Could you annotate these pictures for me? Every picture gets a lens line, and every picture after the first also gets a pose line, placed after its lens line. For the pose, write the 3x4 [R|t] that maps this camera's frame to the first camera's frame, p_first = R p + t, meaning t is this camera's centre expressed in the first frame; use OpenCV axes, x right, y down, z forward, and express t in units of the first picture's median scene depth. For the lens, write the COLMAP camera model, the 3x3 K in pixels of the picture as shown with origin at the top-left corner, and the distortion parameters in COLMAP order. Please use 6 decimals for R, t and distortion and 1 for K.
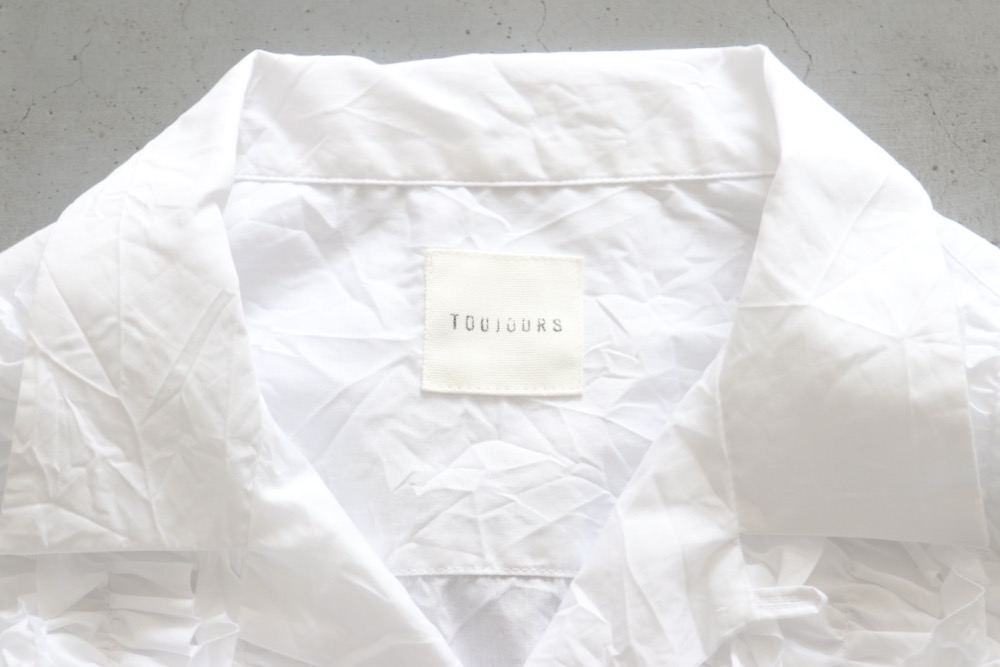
lens RADIAL K [[3314.7, 0, 460.7], [0, 3314.7, 354.7], [0, 0, 1]] dist [0.224354, 0.000000]
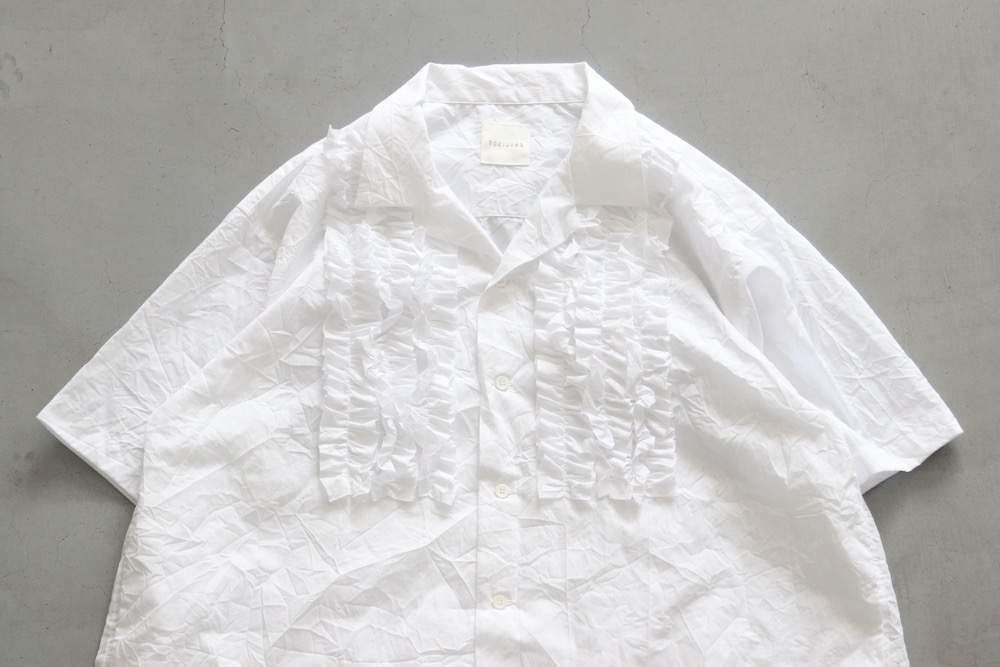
lens RADIAL K [[2767.2, 0, 480.2], [0, 2767.2, 354.2], [0, 0, 1]] dist [0.305838, 0.000000]
pose [[0.999997, 0.002244, -0.000606, -0.010080], [-0.002273, 0.998585, -0.053125, 0.351983], [0.000486, 0.053127, 0.998588, -1.774570]]
